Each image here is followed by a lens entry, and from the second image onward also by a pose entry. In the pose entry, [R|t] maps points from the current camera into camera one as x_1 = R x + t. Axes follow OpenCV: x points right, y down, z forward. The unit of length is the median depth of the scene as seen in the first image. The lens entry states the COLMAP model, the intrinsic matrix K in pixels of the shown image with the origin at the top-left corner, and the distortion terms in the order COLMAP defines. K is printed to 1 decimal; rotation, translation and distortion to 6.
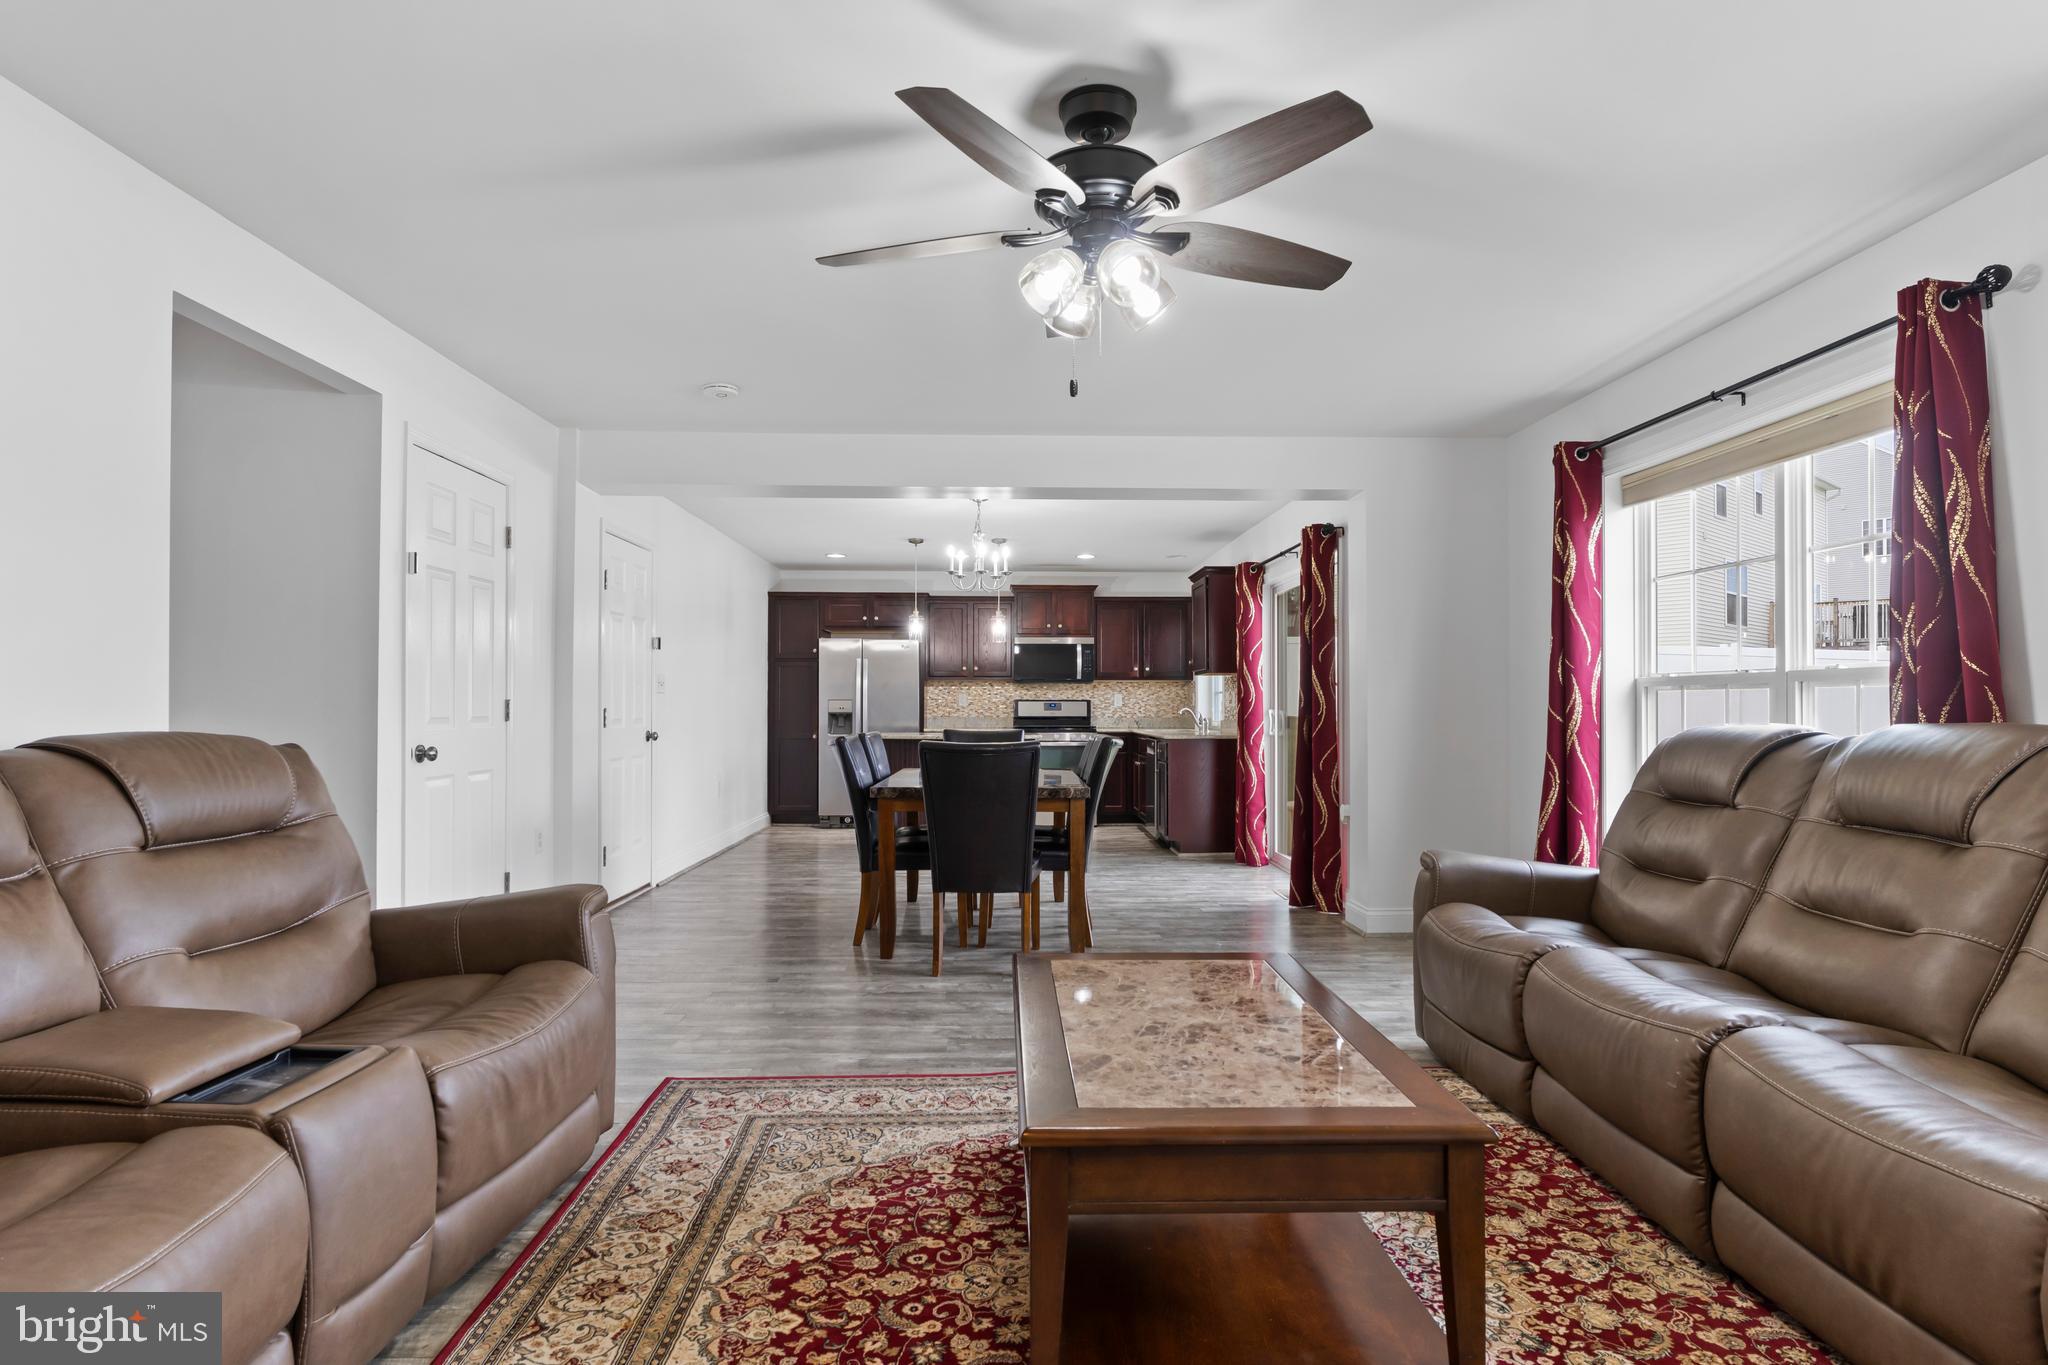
lens RADIAL K [[1055.9, 0, 1026.5], [0, 1055.9, 693.9], [0, 0, 1]] dist [-0.007206, 0.004887]
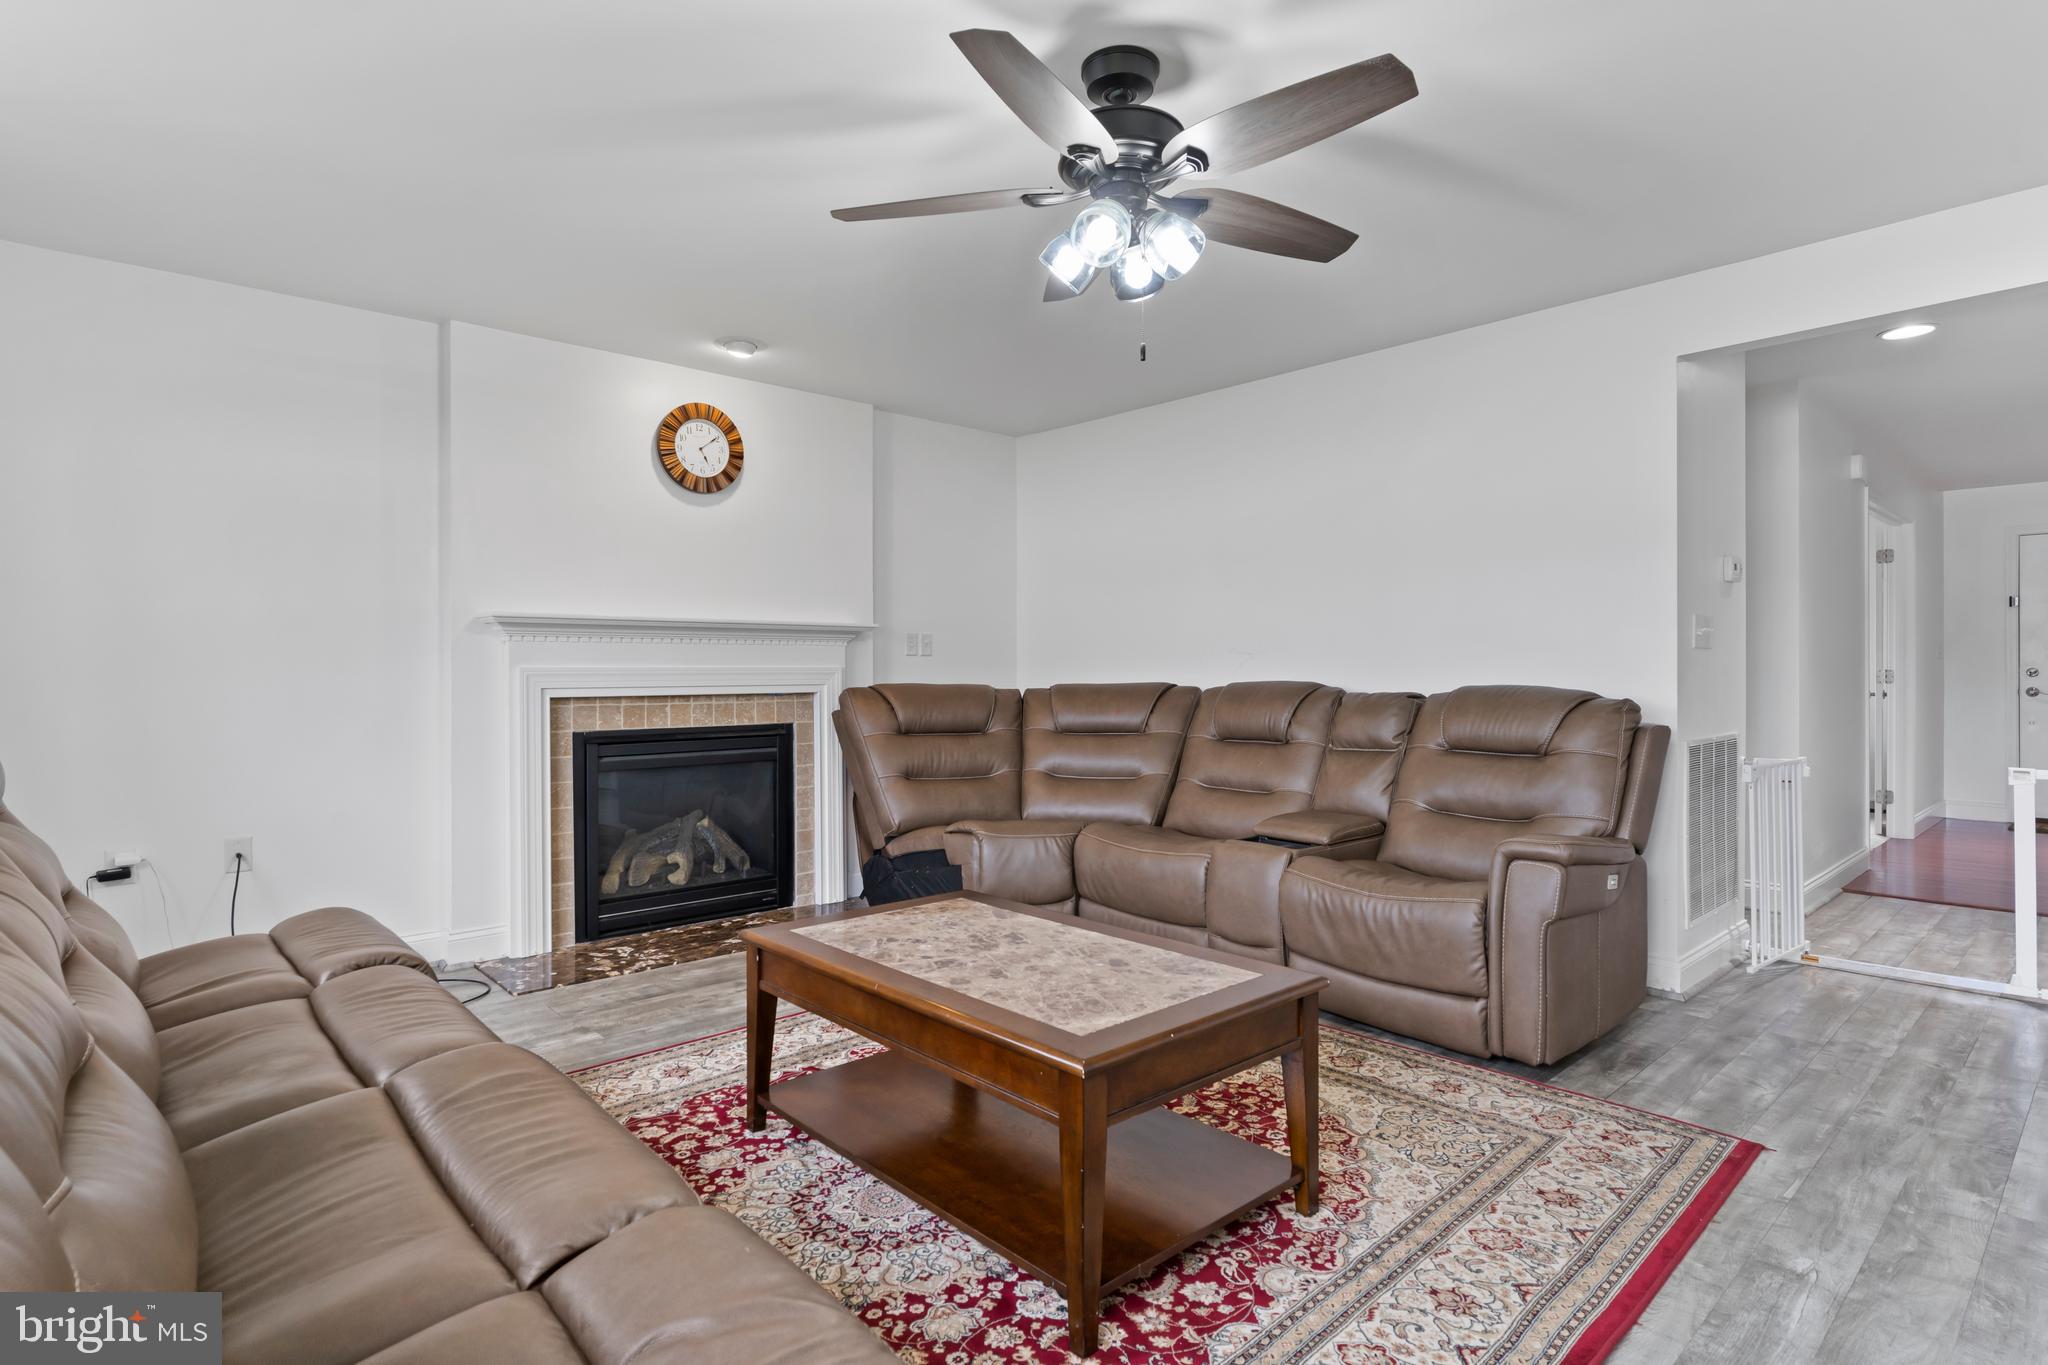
lens RADIAL K [[1055.9, 0, 1012.8], [0, 1055.9, 667.4], [0, 0, 1]] dist [-0.007206, 0.004887]
pose [[-0.763634, -0.001121, -0.645648, 0.670017], [0.009371, 0.999874, -0.012820, 0.021322], [0.645581, -0.015840, -0.763527, 1.437601]]
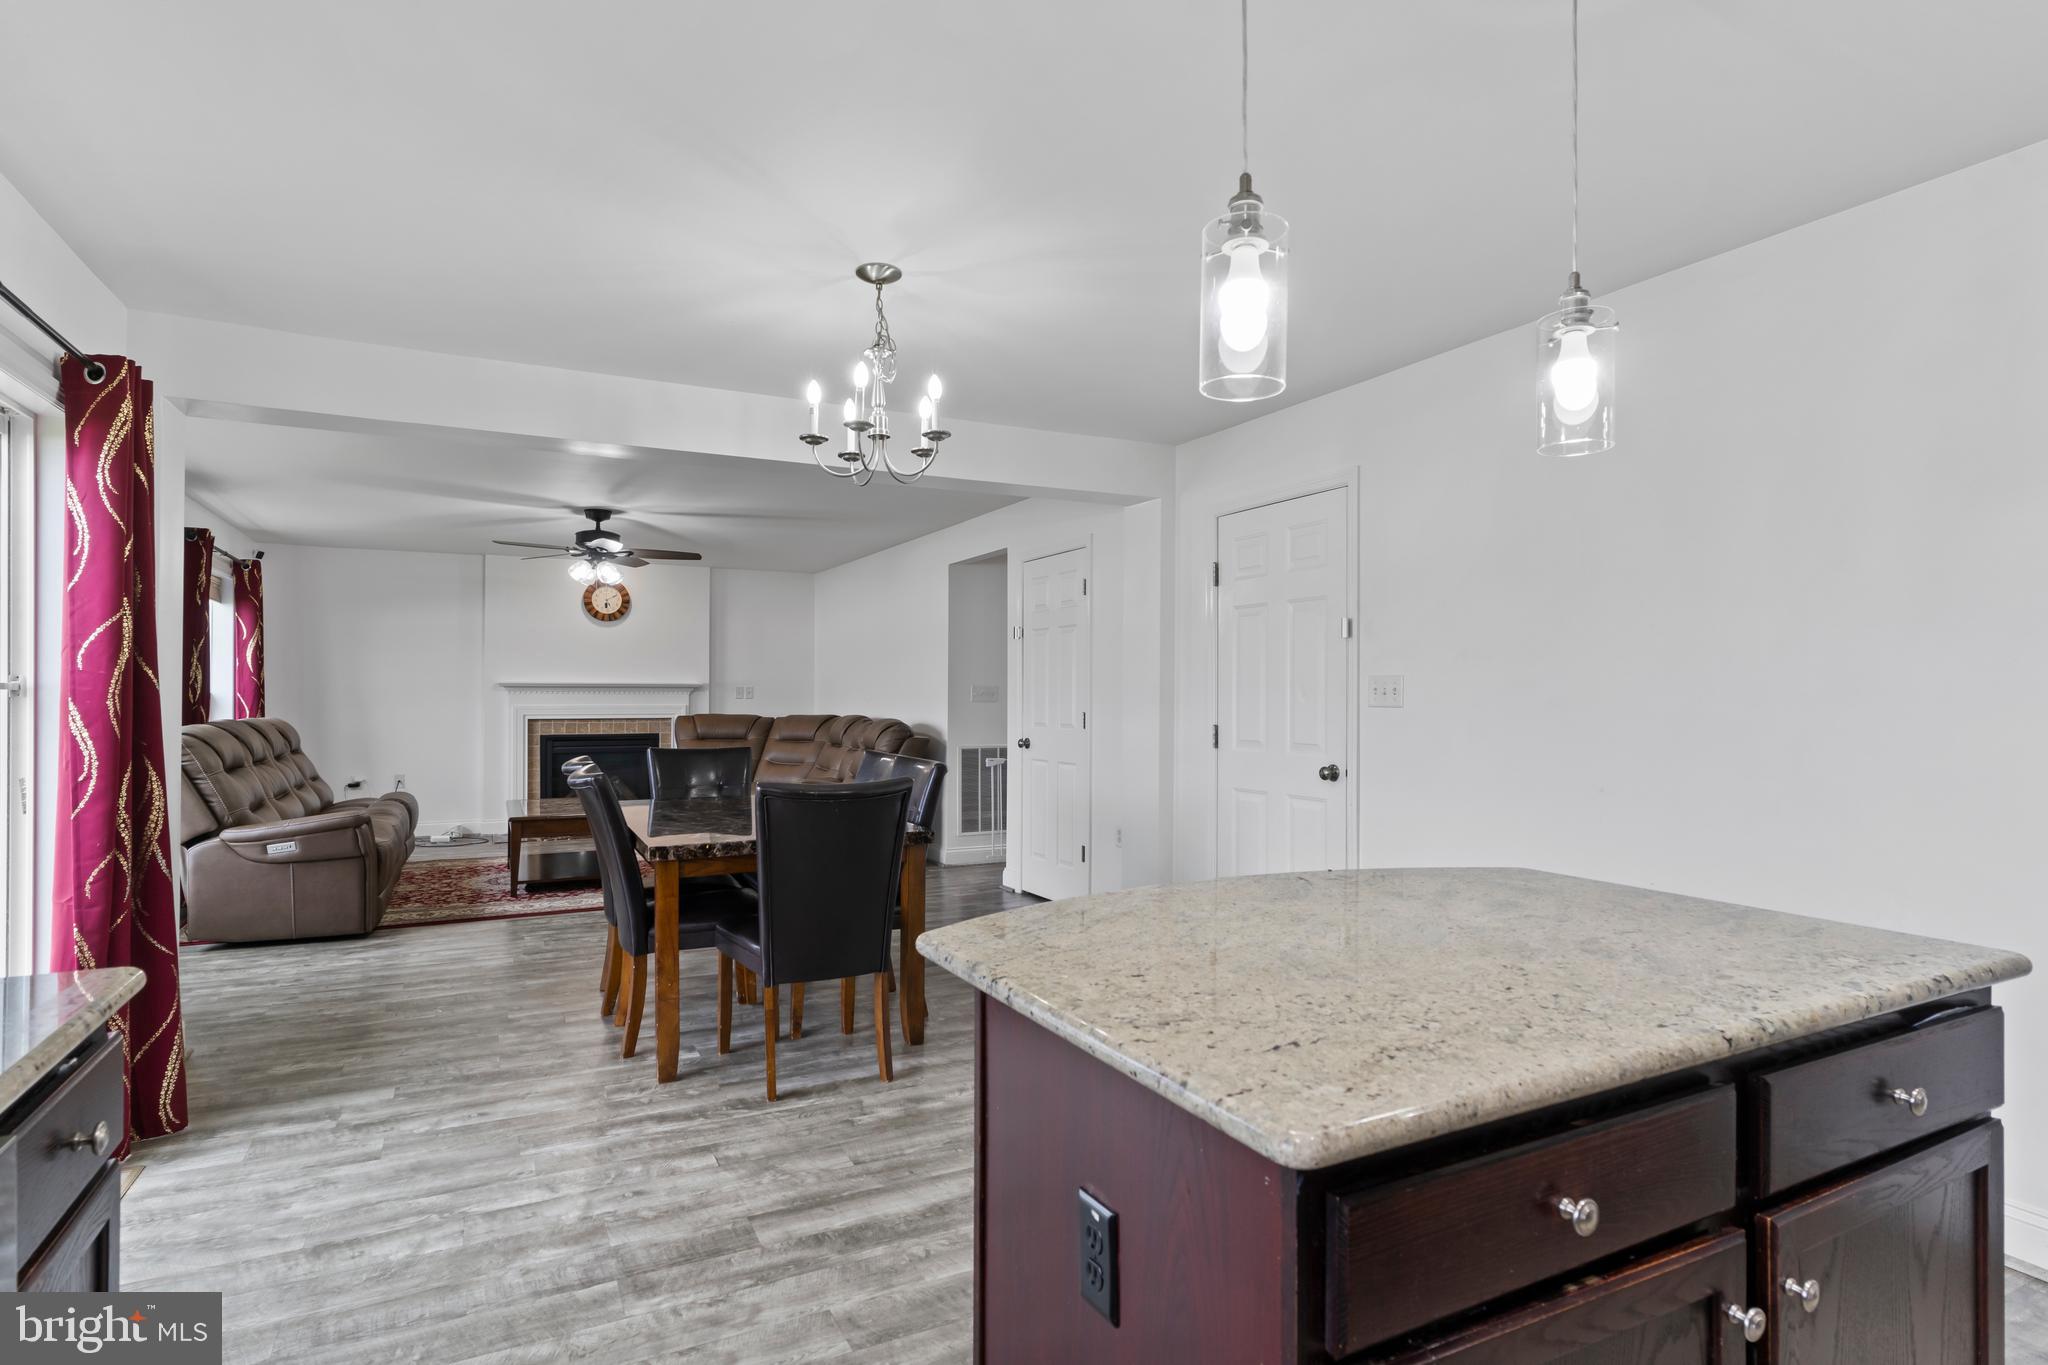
lens RADIAL K [[1055.9, 0, 1019.6], [0, 1055.9, 693.0], [0, 0, 1]] dist [-0.007206, 0.004887]
pose [[-0.905184, -0.004189, -0.424999, 0.212140], [0.001427, 0.999916, -0.012896, 0.001094], [0.425018, -0.012280, -0.905102, 3.566899]]
